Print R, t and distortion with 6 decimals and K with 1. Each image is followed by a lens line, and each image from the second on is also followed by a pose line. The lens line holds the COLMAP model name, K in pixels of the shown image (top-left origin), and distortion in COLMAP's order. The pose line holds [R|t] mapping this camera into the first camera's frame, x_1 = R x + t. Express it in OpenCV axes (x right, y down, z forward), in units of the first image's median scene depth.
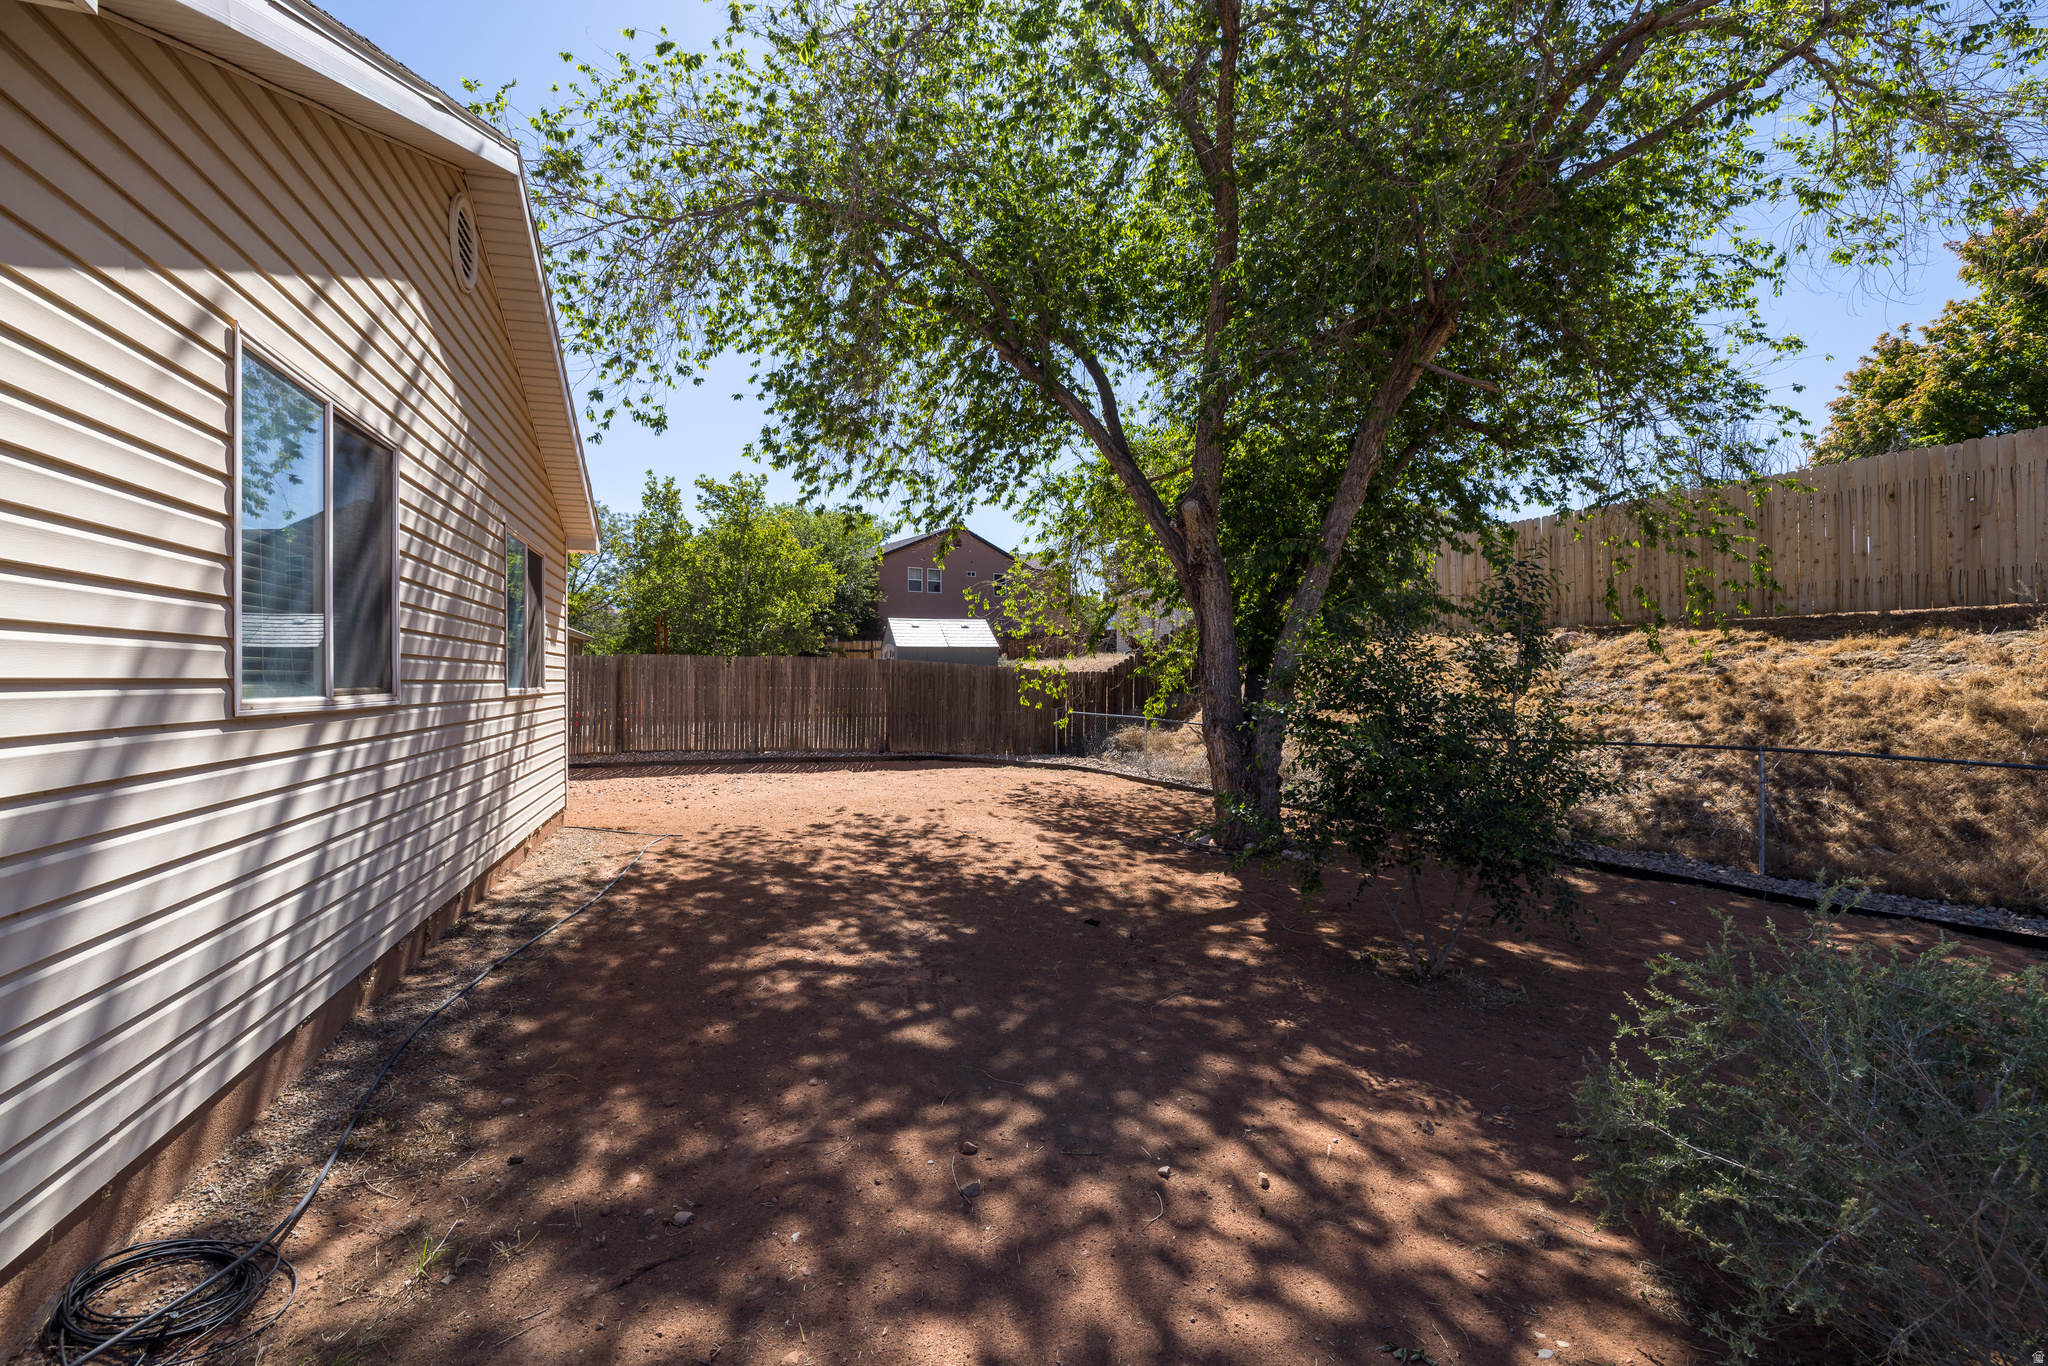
lens RADIAL K [[915.4, 0, 1023.0], [0, 915.4, 682.8], [0, 0, 1]] dist [0.000107, -0.000017]
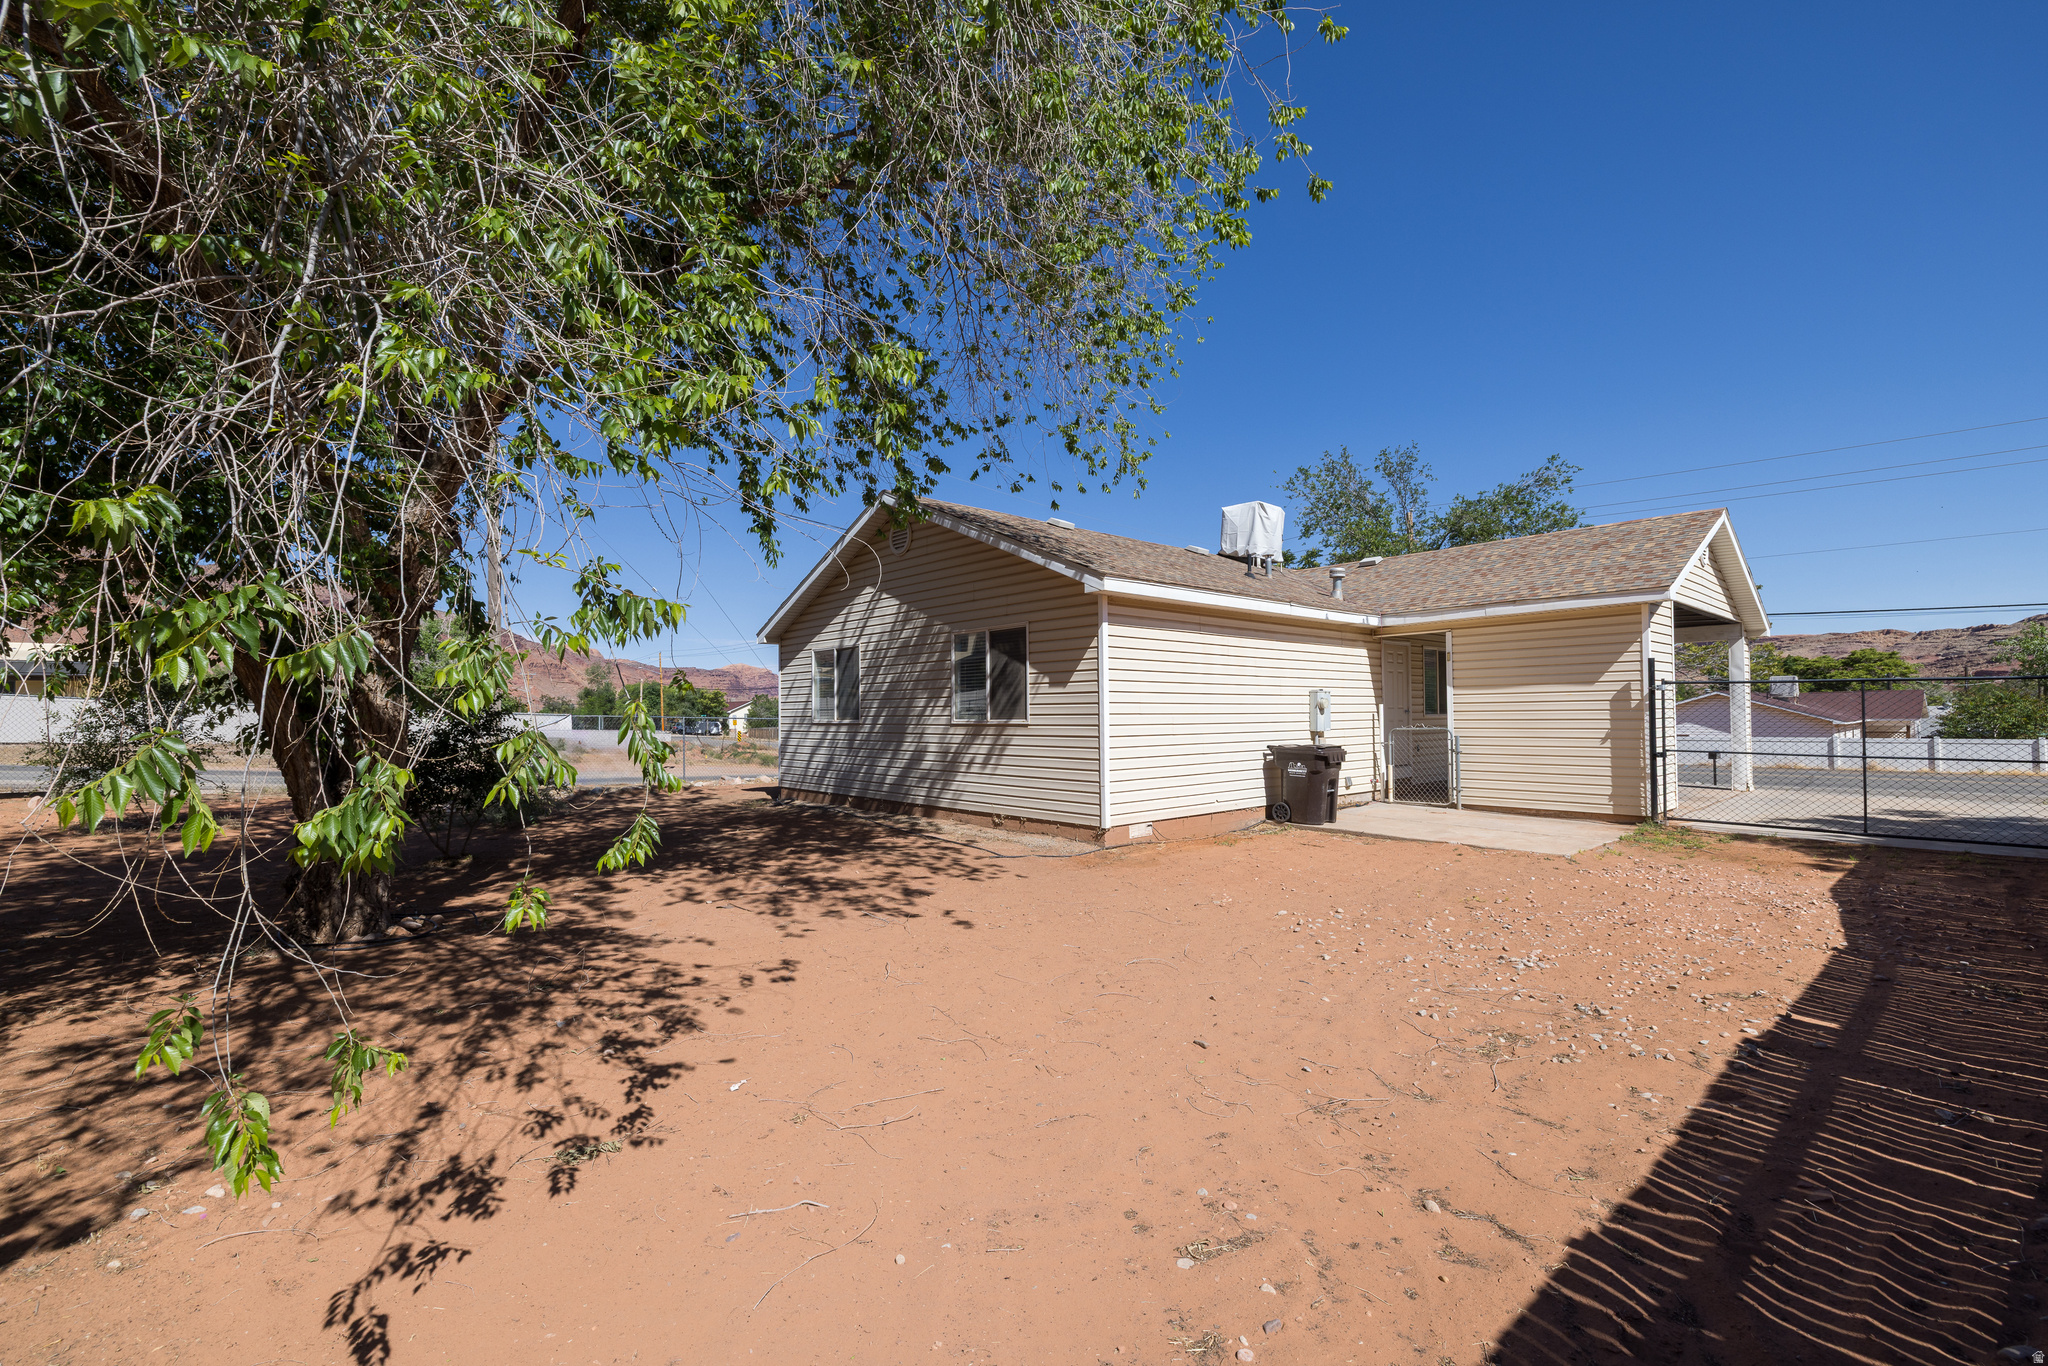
lens RADIAL K [[871.0, 0, 1029.4], [0, 871.0, 695.4], [0, 0, 1]] dist [-0.000664, -0.000015]
pose [[-0.916080, 0.009923, -0.400874, 0.000589], [0.014657, 0.999854, -0.008744, -0.043152], [0.400729, -0.013886, -0.916092, 4.428514]]
